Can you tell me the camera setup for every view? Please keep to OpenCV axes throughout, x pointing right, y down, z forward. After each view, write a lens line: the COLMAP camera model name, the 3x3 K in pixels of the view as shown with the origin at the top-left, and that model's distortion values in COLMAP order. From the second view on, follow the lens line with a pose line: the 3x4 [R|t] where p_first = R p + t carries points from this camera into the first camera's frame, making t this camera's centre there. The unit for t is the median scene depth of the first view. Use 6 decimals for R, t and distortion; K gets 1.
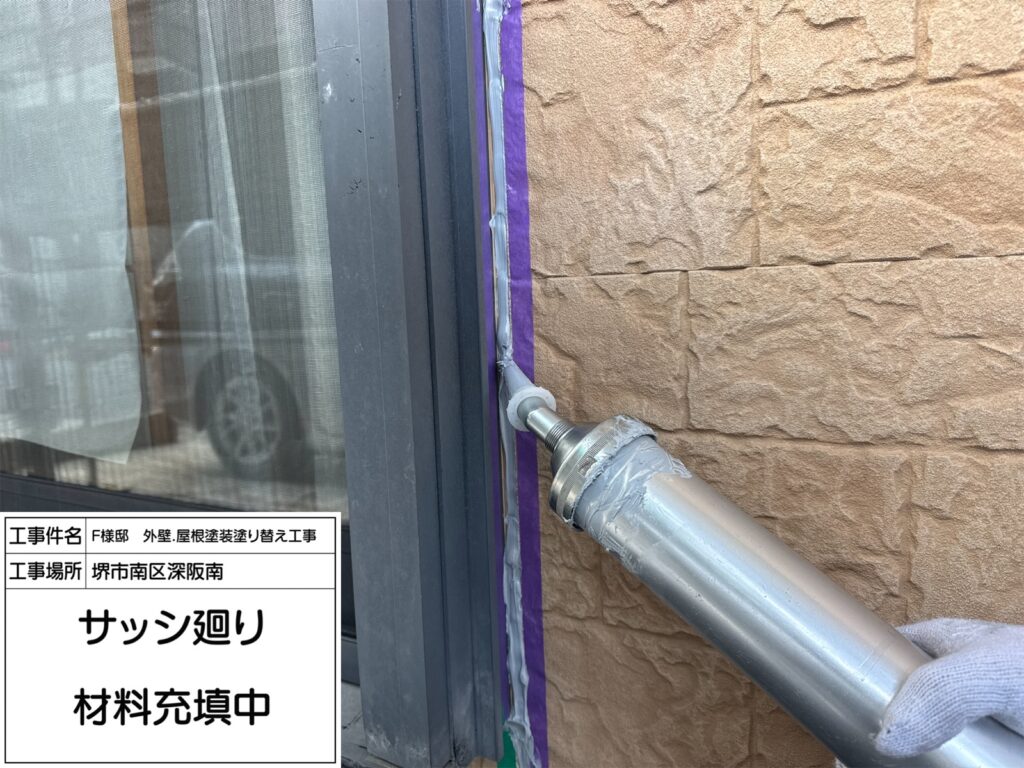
lens RADIAL K [[739.6, 0, 512.0], [0, 739.6, 384.0], [0, 0, 1]] dist [-0.008014, 0.002902]
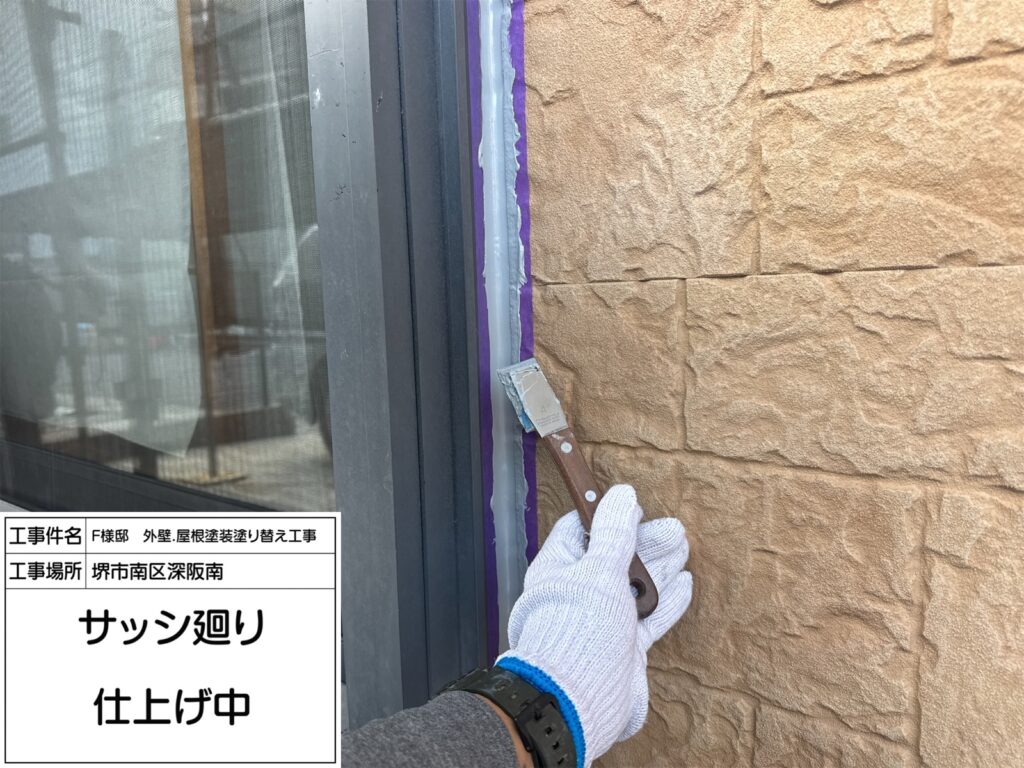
lens RADIAL K [[739.6, 0, 512.0], [0, 739.6, 384.0], [0, 0, 1]] dist [-0.008014, 0.002902]
pose [[0.987542, 0.026977, -0.155023, 0.182391], [-0.027161, 0.999631, 0.000929, -0.017965], [0.154991, 0.003294, 0.987910, 0.059835]]
